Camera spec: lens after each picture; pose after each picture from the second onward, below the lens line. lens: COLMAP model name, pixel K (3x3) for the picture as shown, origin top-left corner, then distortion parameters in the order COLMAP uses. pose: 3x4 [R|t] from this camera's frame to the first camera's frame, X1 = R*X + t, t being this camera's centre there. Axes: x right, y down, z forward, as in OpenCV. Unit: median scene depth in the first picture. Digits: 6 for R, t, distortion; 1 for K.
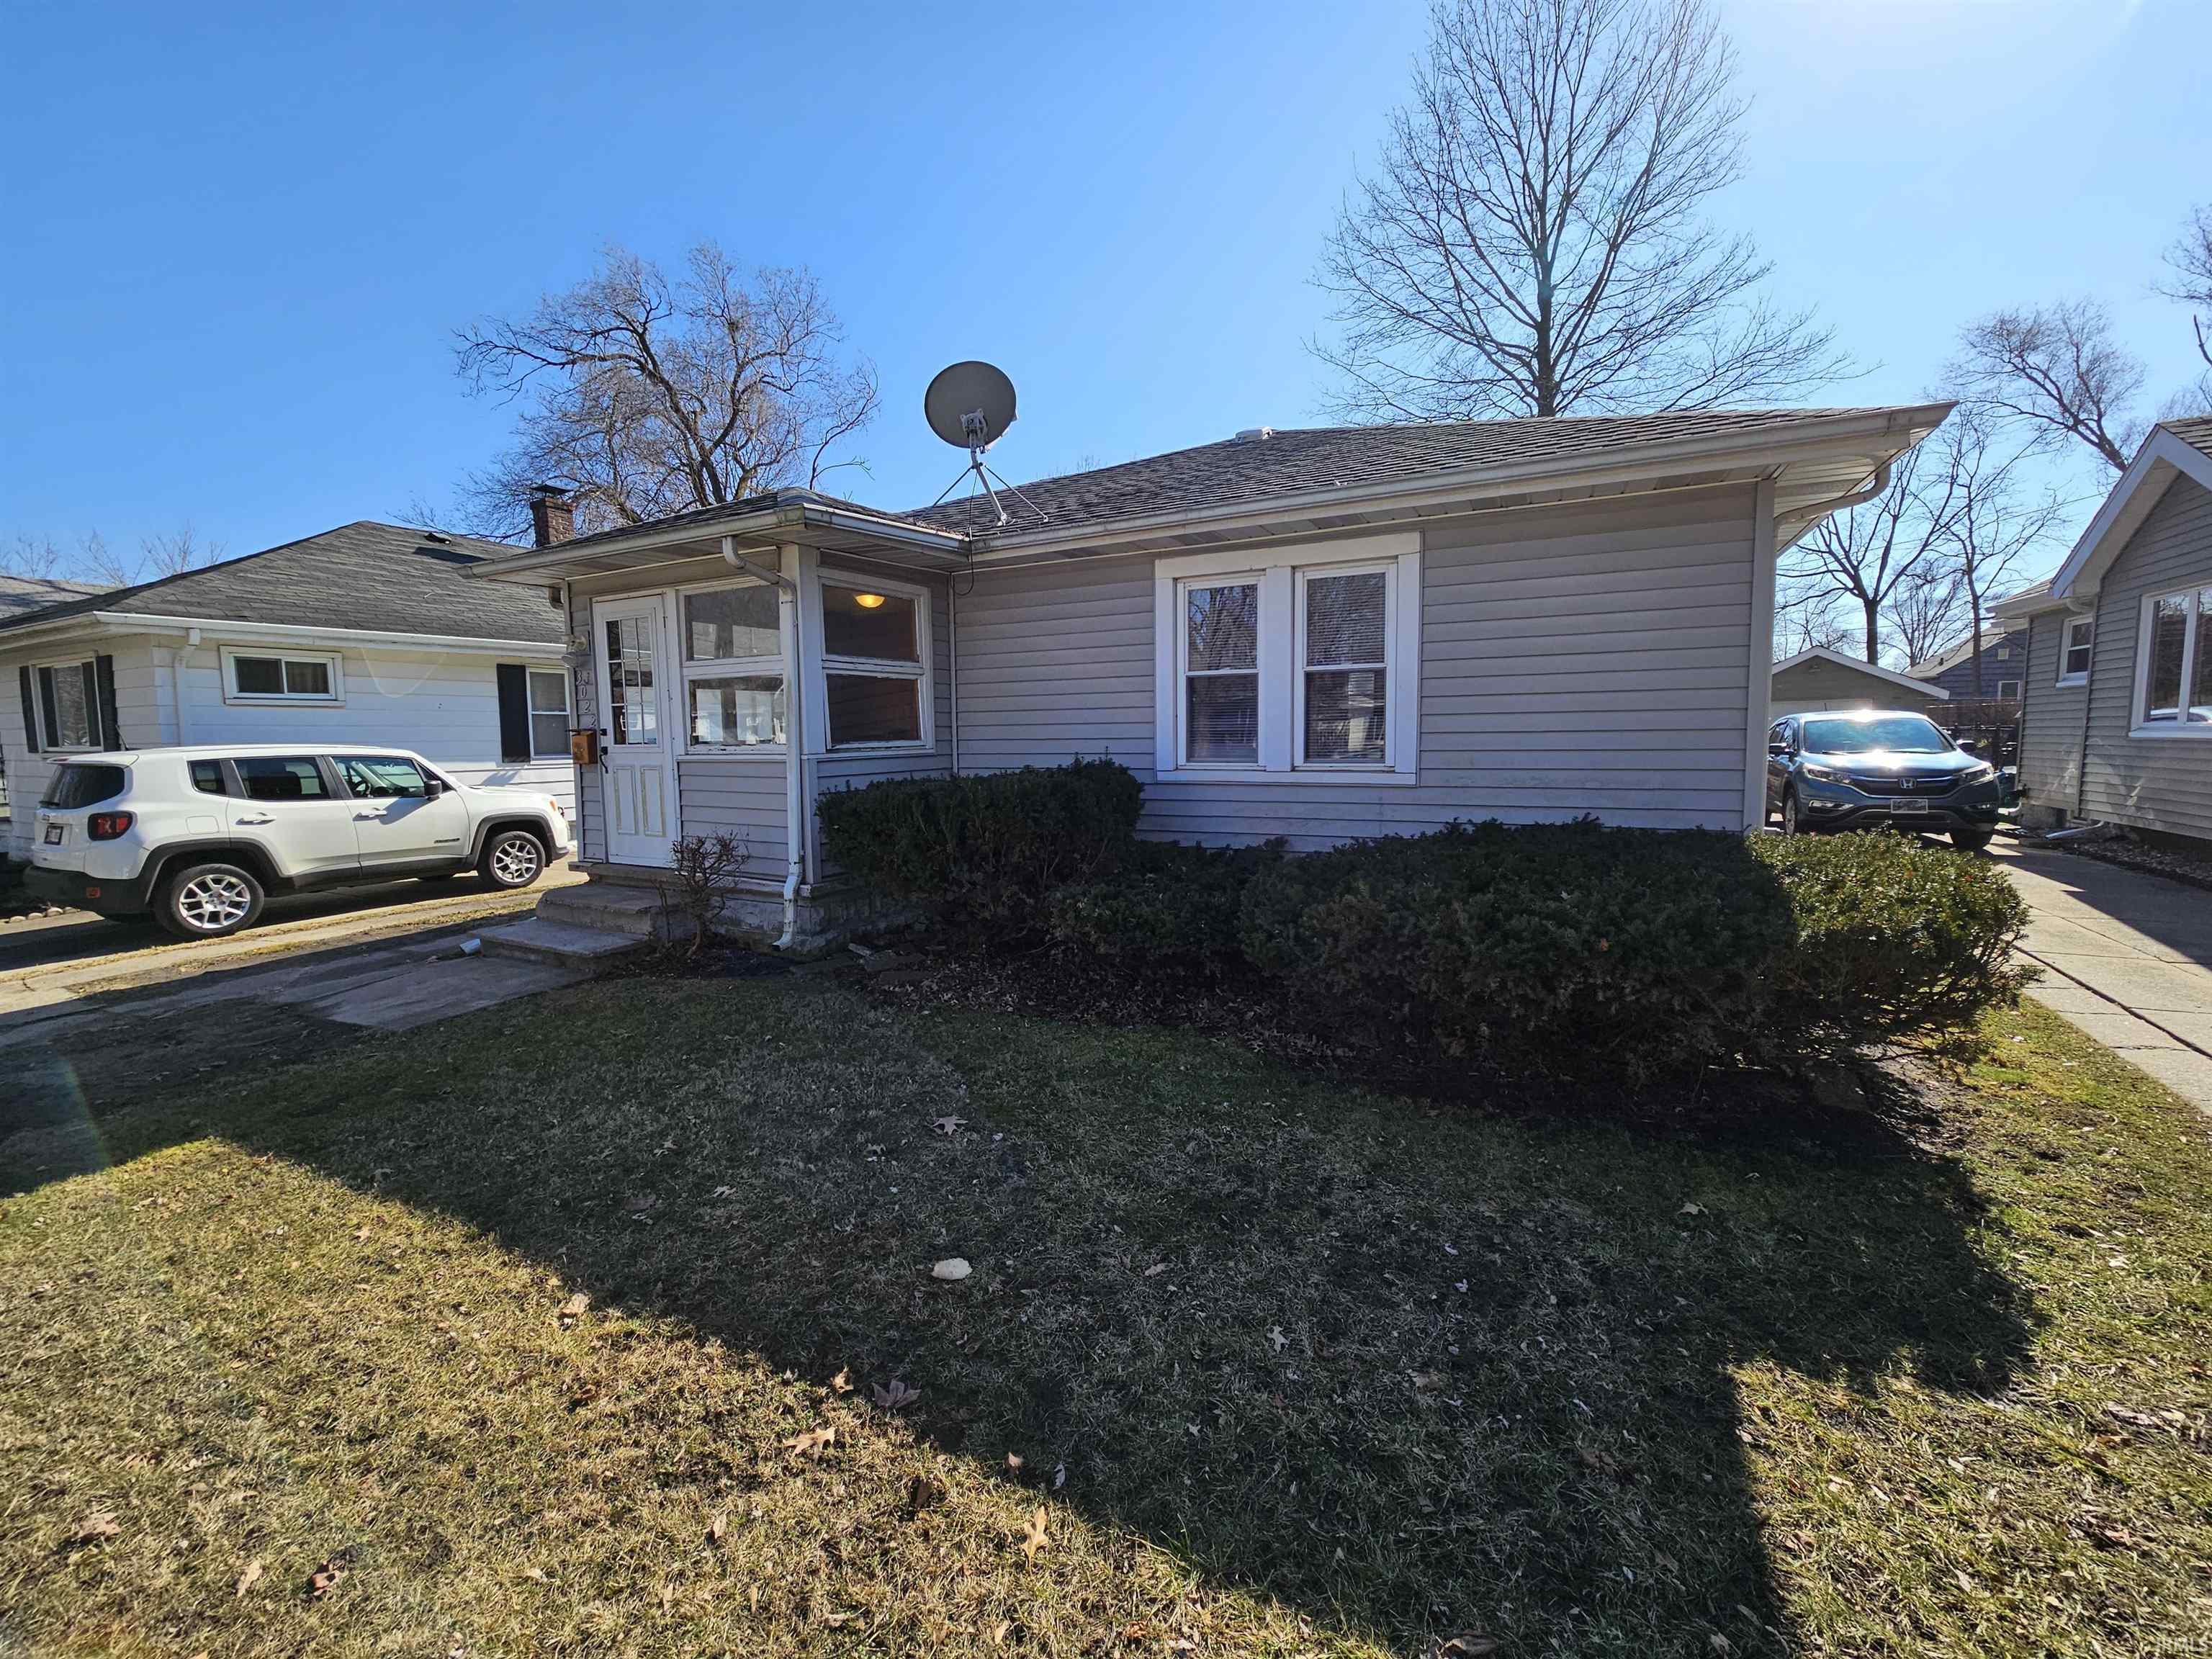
lens RADIAL K [[904.0, 0, 1103.9], [0, 904.0, 811.2], [0, 0, 1]] dist [0.001247, -0.000397]
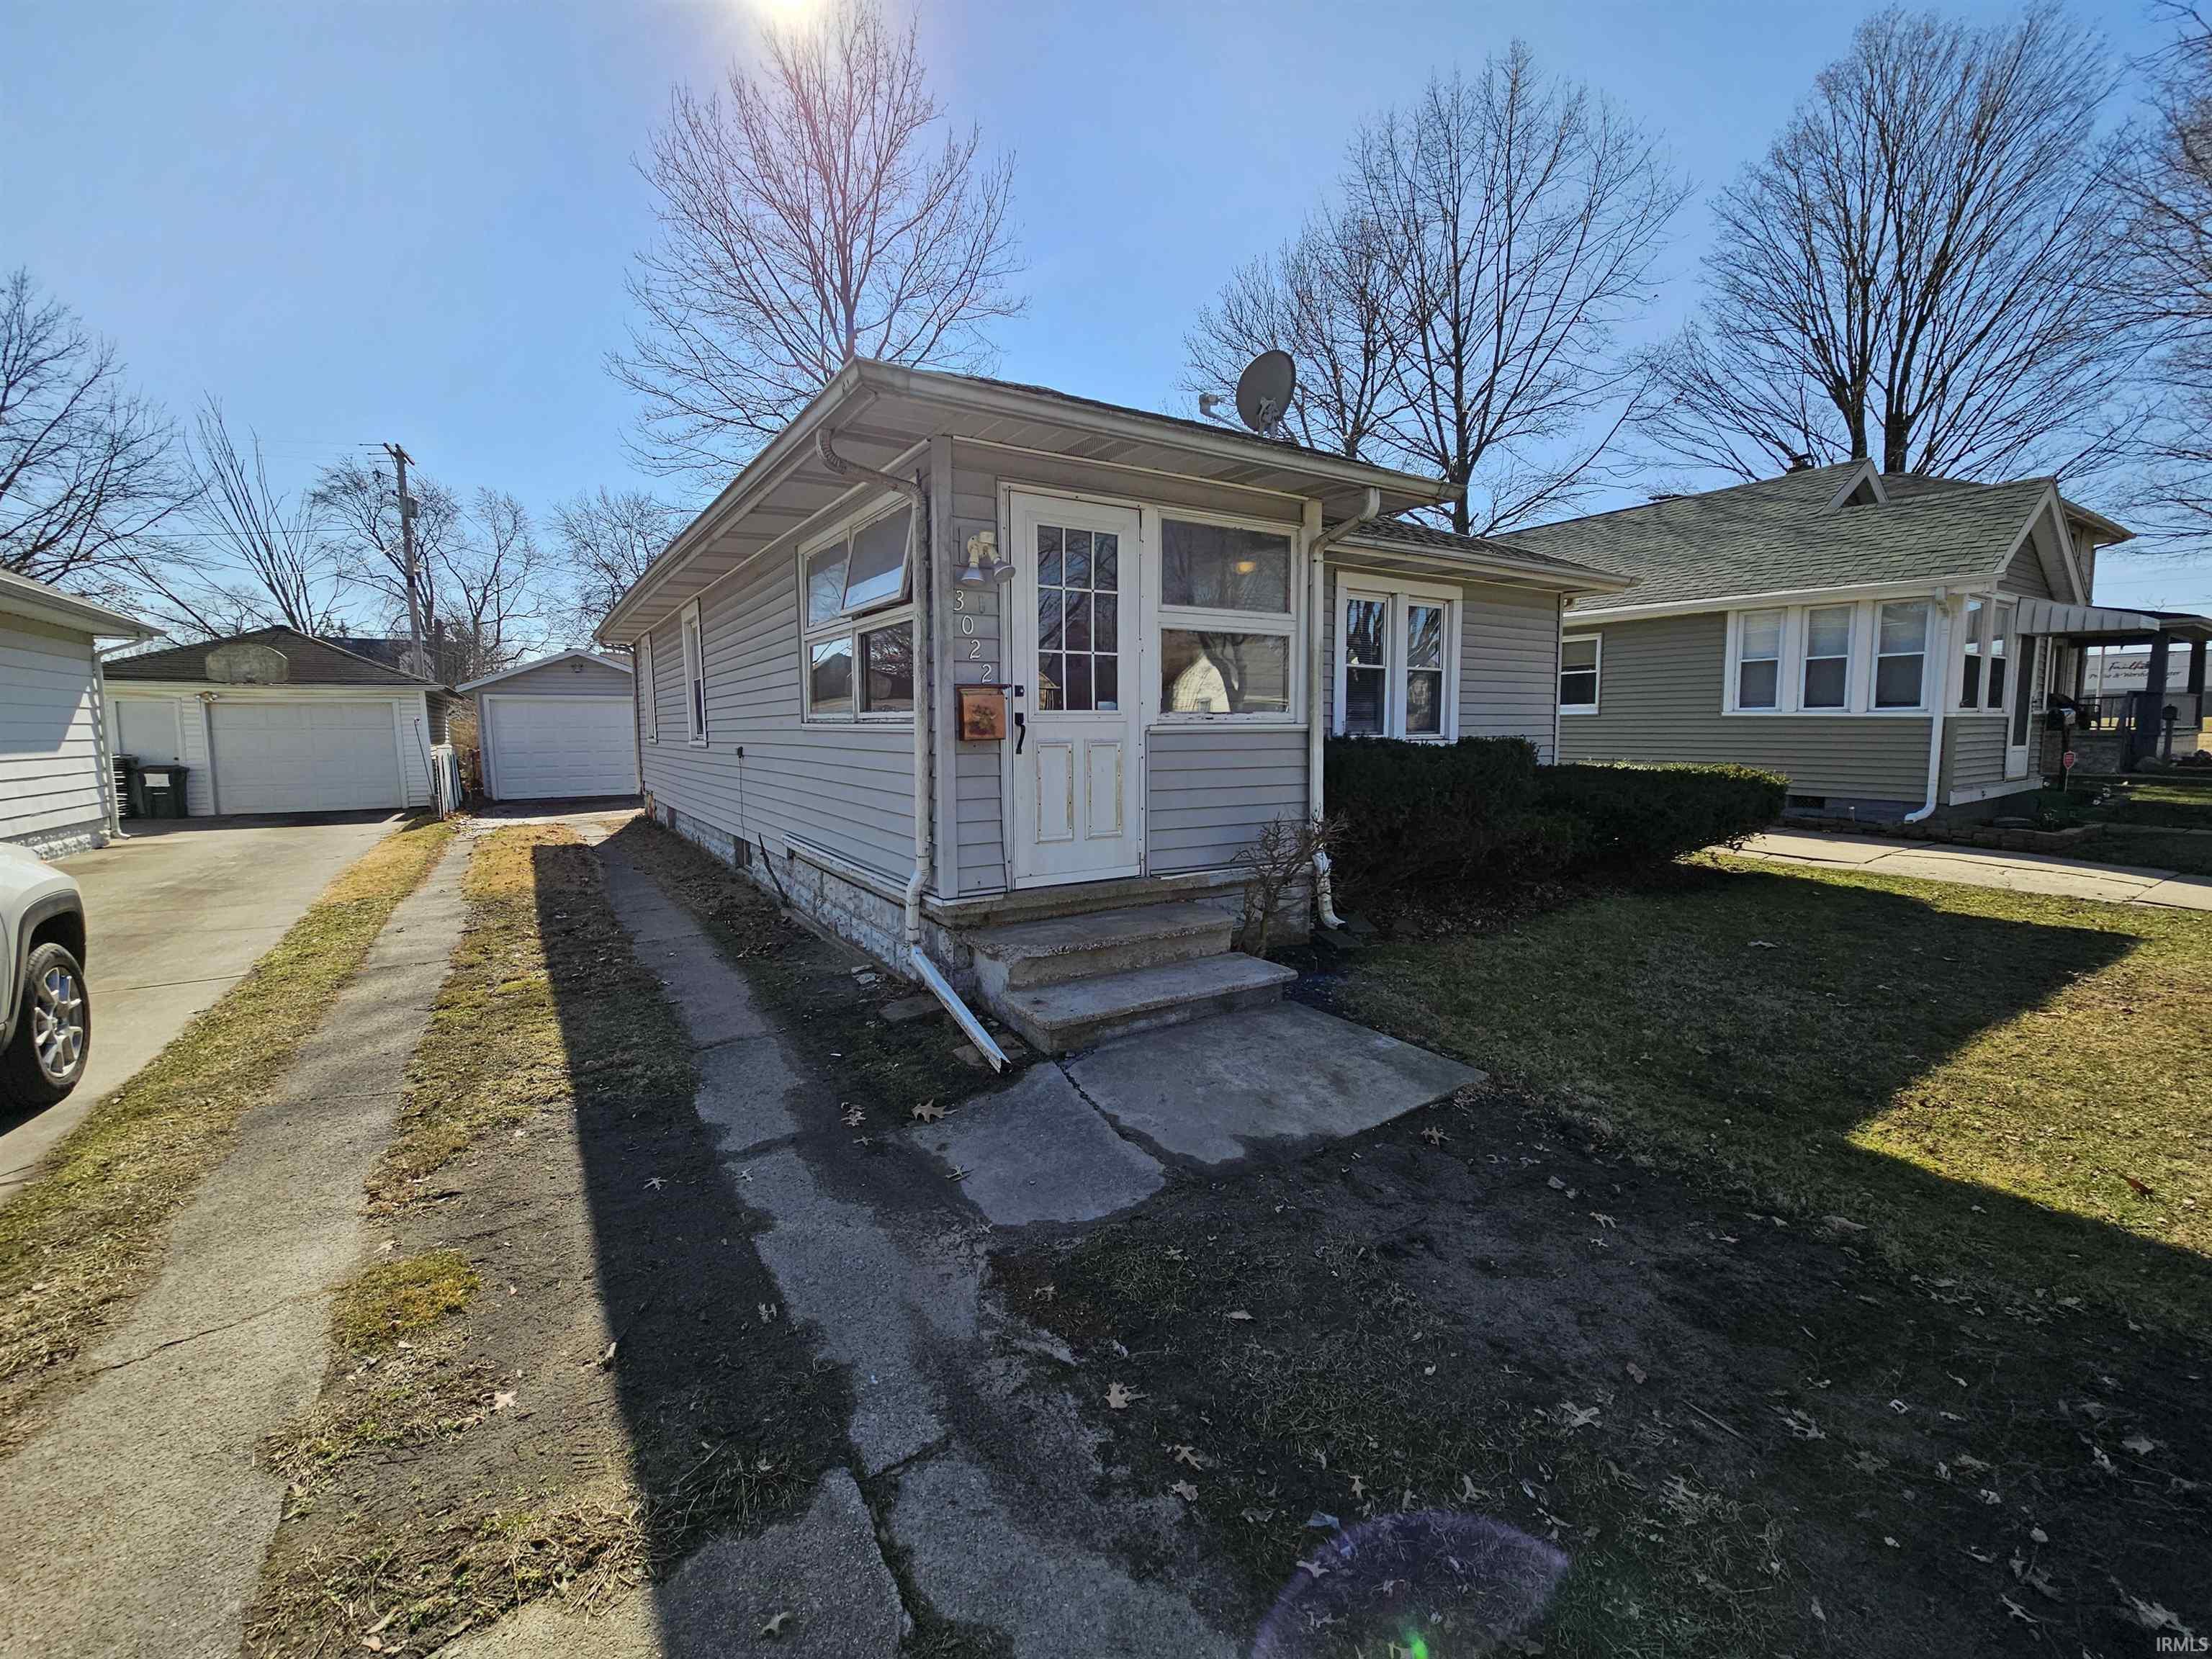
lens RADIAL K [[904.0, 0, 1103.9], [0, 904.0, 811.2], [0, 0, 1]] dist [0.001247, -0.000397]
pose [[0.471266, -0.080943, 0.878269, -1.185758], [0.058163, 0.996464, 0.060627, -0.039454], [-0.880071, 0.022512, 0.474308, 0.683442]]
